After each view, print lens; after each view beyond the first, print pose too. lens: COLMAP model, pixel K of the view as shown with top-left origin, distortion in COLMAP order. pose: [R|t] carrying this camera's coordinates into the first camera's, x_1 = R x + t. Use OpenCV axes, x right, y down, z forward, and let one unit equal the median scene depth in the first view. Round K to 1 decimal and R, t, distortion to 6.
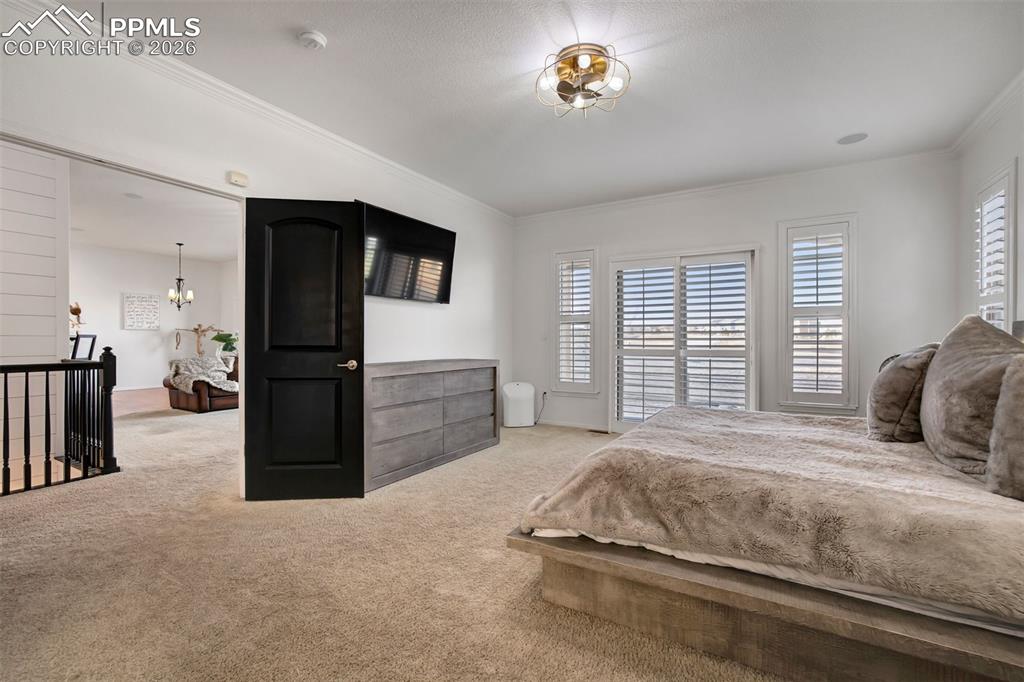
lens RADIAL K [[436.9, 0, 510.6], [0, 436.9, 340.6], [0, 0, 1]] dist [-0.038304, 0.014037]
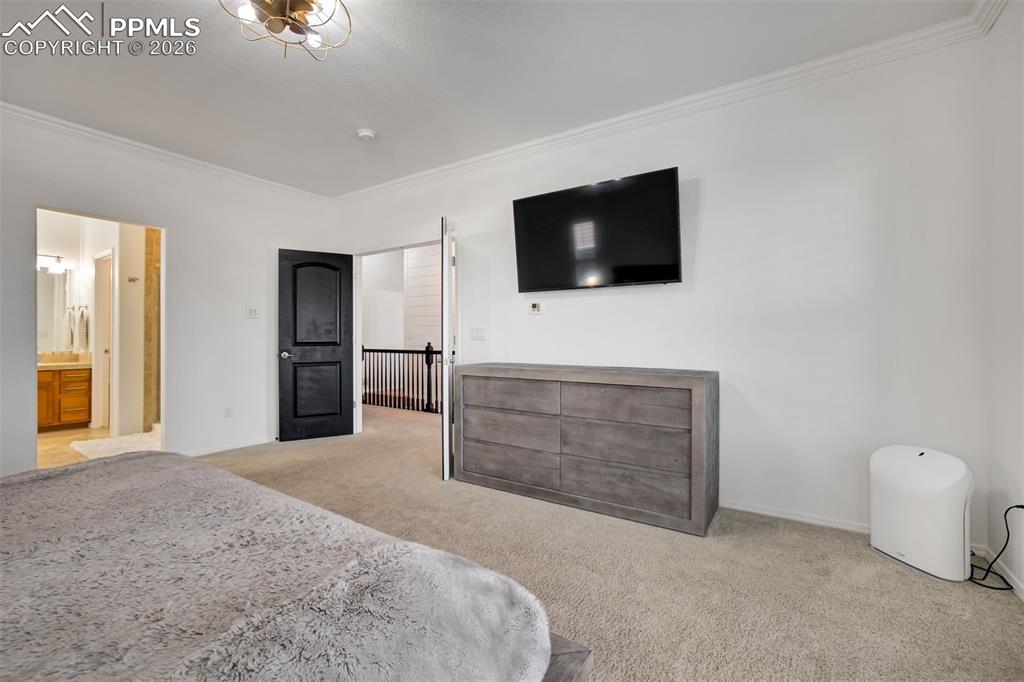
lens RADIAL K [[436.9, 0, 510.6], [0, 436.9, 340.6], [0, 0, 1]] dist [-0.038304, 0.014037]
pose [[-0.030562, 0.009811, -0.999485, 0.621531], [-0.002360, 0.999948, 0.009888, -0.006679], [0.999530, 0.002661, -0.030538, 0.974590]]
